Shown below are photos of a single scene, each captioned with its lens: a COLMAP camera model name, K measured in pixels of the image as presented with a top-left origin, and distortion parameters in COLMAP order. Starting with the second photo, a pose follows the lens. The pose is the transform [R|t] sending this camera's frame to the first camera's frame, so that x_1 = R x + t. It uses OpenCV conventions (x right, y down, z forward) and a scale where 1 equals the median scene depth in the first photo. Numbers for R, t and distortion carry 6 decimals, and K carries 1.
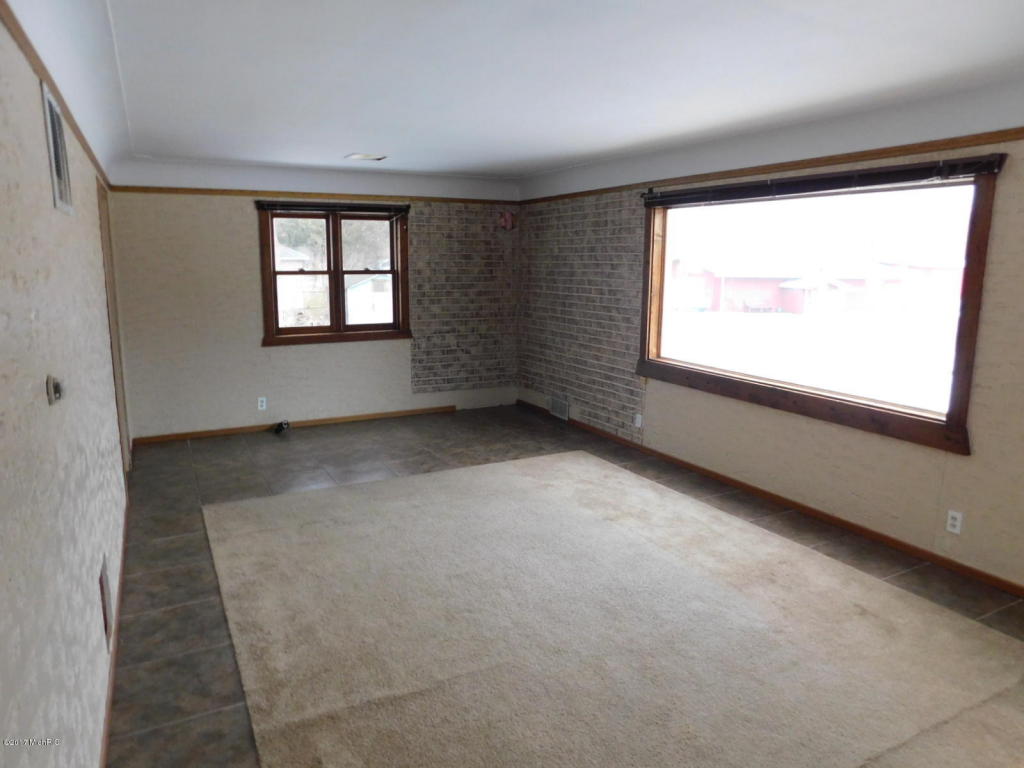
lens RADIAL K [[702.2, 0, 508.6], [0, 702.2, 384.6], [0, 0, 1]] dist [-0.002772, 0.004818]
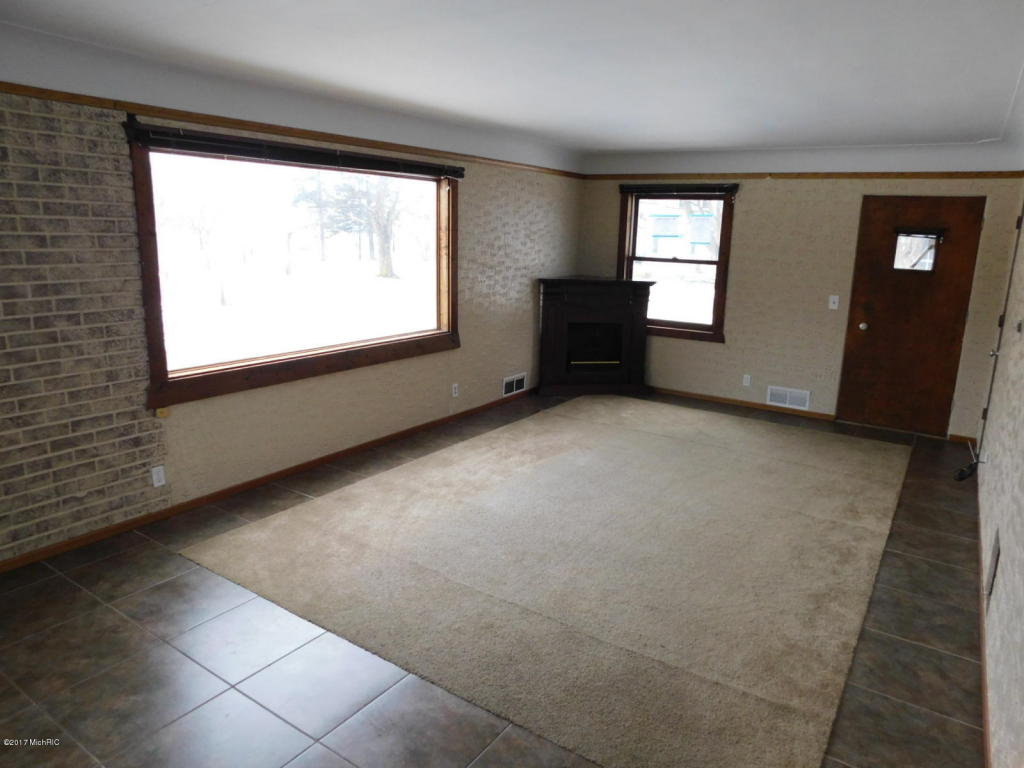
lens RADIAL K [[702.2, 0, 508.6], [0, 702.2, 384.6], [0, 0, 1]] dist [-0.002772, 0.004818]
pose [[-0.468622, -0.209821, 0.858119, -0.510211], [0.134280, 0.943177, 0.303949, -0.184103], [-0.873134, 0.257666, -0.413818, 0.960801]]
